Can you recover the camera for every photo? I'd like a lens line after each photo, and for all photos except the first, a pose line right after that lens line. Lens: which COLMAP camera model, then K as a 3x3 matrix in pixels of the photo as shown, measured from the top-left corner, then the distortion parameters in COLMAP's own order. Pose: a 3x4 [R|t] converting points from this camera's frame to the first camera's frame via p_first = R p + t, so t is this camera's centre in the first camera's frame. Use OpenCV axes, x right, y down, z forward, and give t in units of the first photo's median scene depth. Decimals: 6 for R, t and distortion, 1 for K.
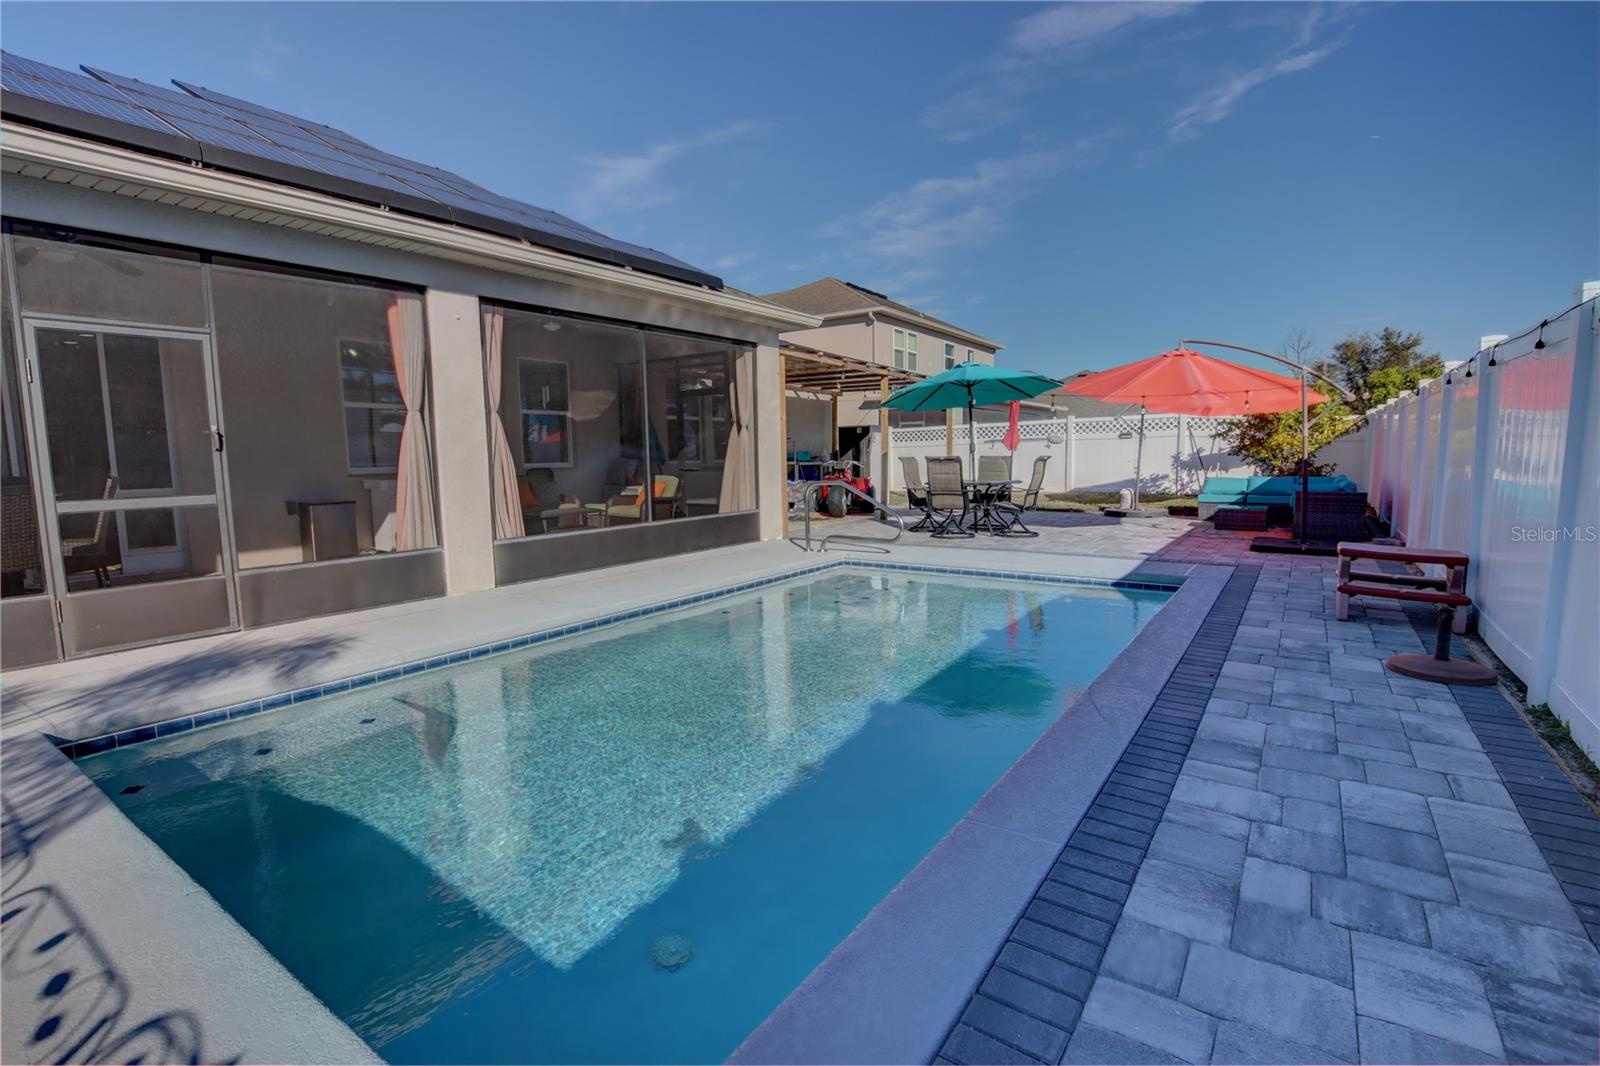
lens RADIAL K [[738.1, 0, 806.1], [0, 738.1, 533.5], [0, 0, 1]] dist [-0.028830, 0.002325]
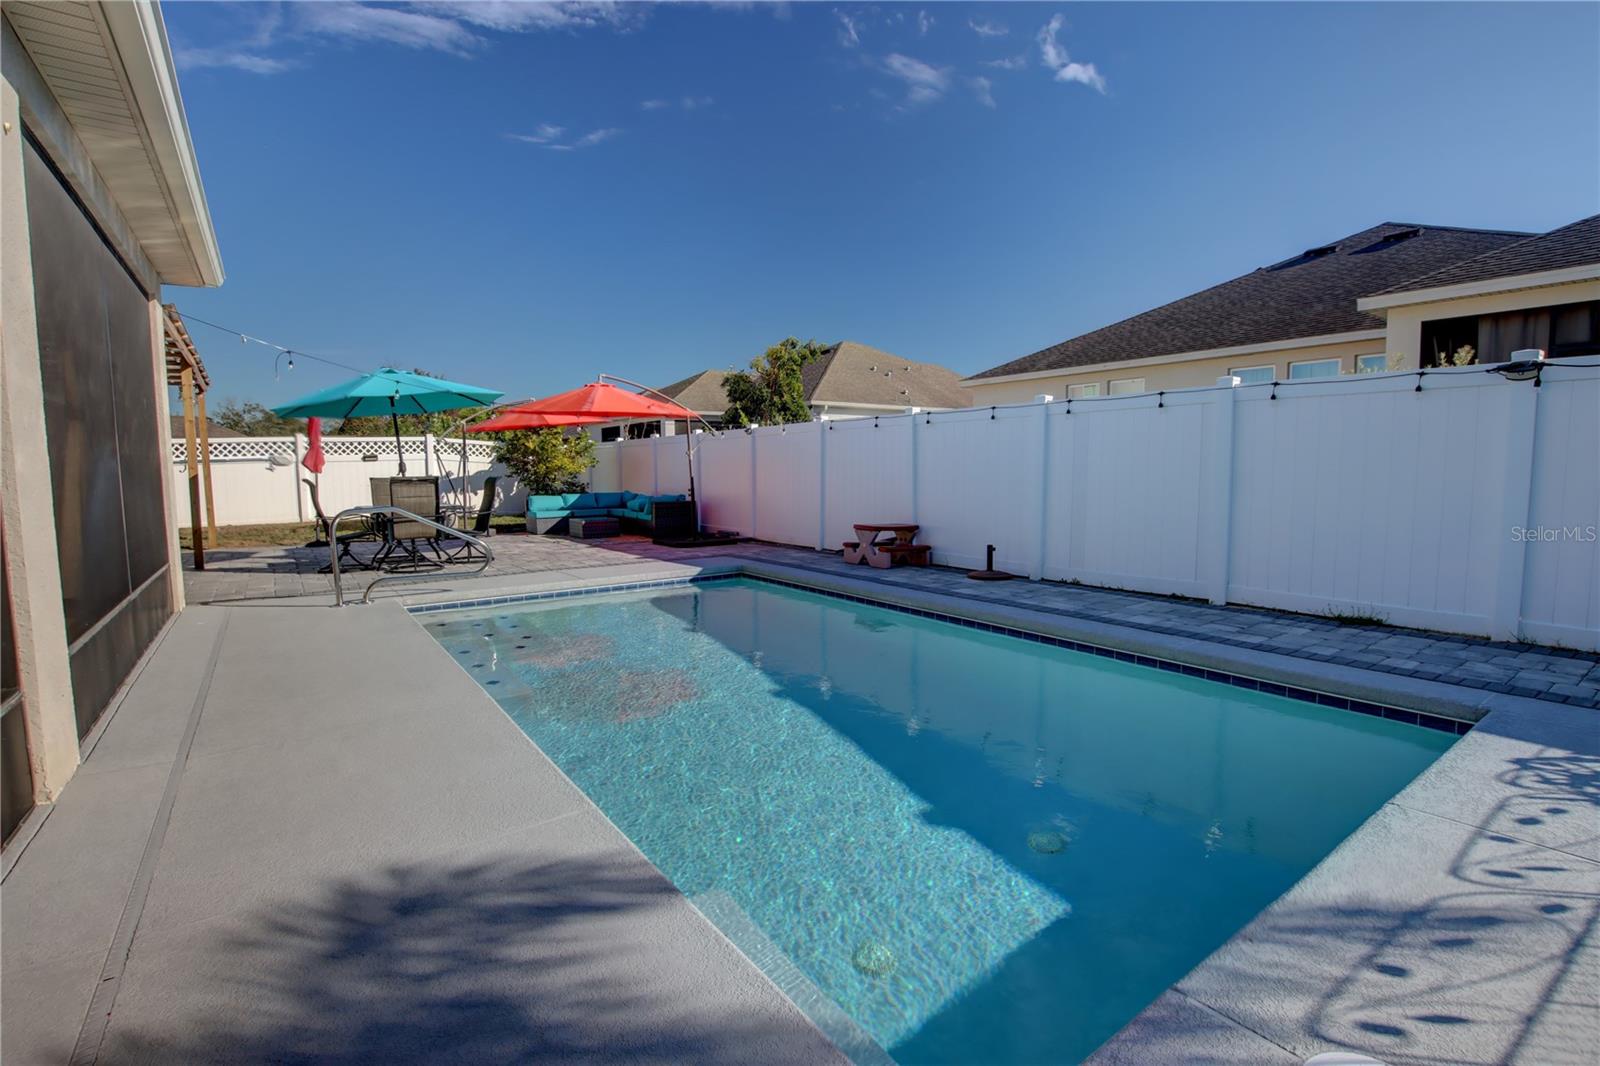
lens RADIAL K [[738.1, 0, 783.8], [0, 738.1, 541.1], [0, 0, 1]] dist [-0.028830, 0.002325]
pose [[0.338564, -0.081893, 0.937373, -1.270504], [0.105511, 0.993227, 0.048663, -0.072933], [-0.935009, 0.082428, 0.344911, 0.822851]]
